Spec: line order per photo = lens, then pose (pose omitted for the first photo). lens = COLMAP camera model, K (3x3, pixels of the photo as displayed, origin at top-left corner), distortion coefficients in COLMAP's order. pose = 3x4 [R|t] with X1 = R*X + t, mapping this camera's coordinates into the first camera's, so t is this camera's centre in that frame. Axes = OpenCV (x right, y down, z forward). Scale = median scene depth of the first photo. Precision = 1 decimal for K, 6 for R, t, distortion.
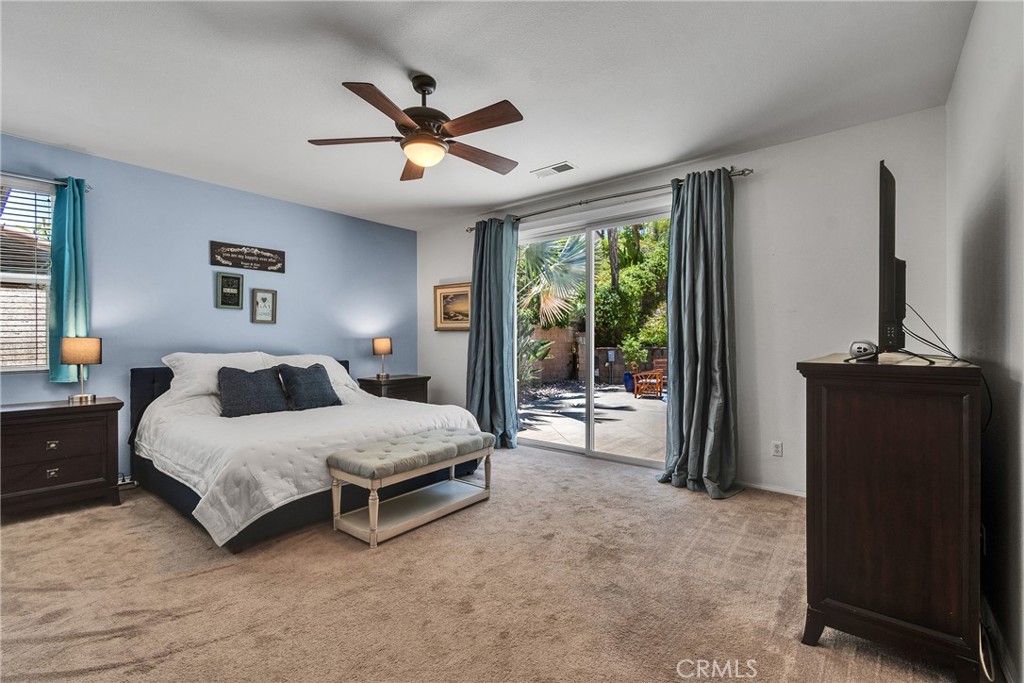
lens RADIAL K [[447.1, 0, 516.3], [0, 447.1, 342.7], [0, 0, 1]] dist [0.004326, -0.002099]
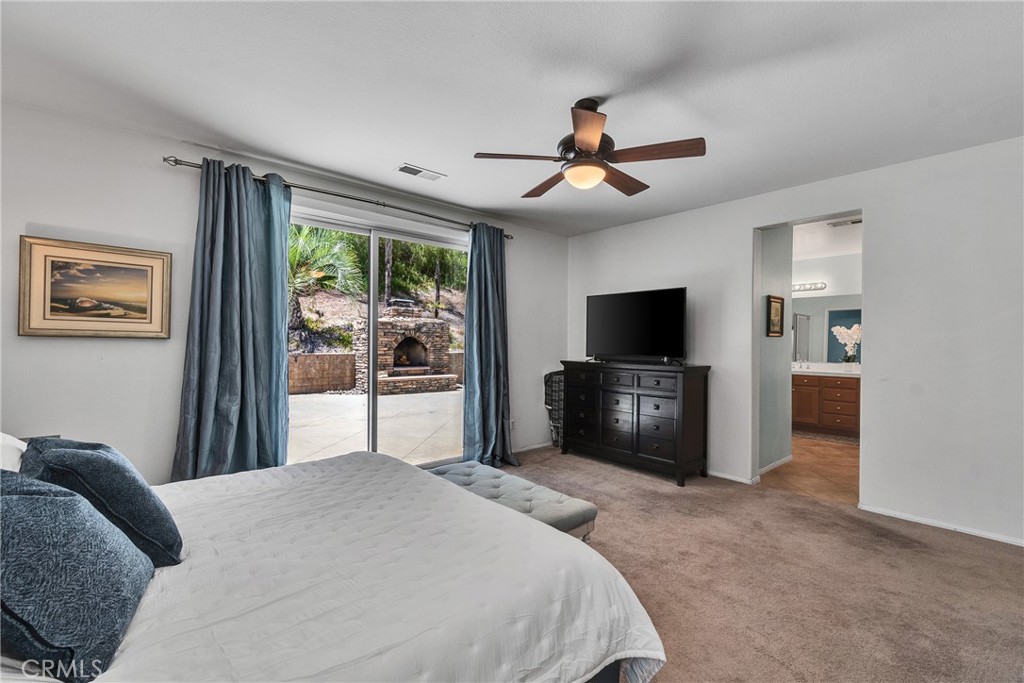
lens RADIAL K [[447.1, 0, 515.7], [0, 447.1, 343.7], [0, 0, 1]] dist [0.004326, -0.002099]
pose [[0.172233, 0.004102, 0.985048, -0.606572], [-0.005003, 0.999982, -0.003290, -0.021634], [-0.985044, -0.004362, 0.172250, 0.487877]]
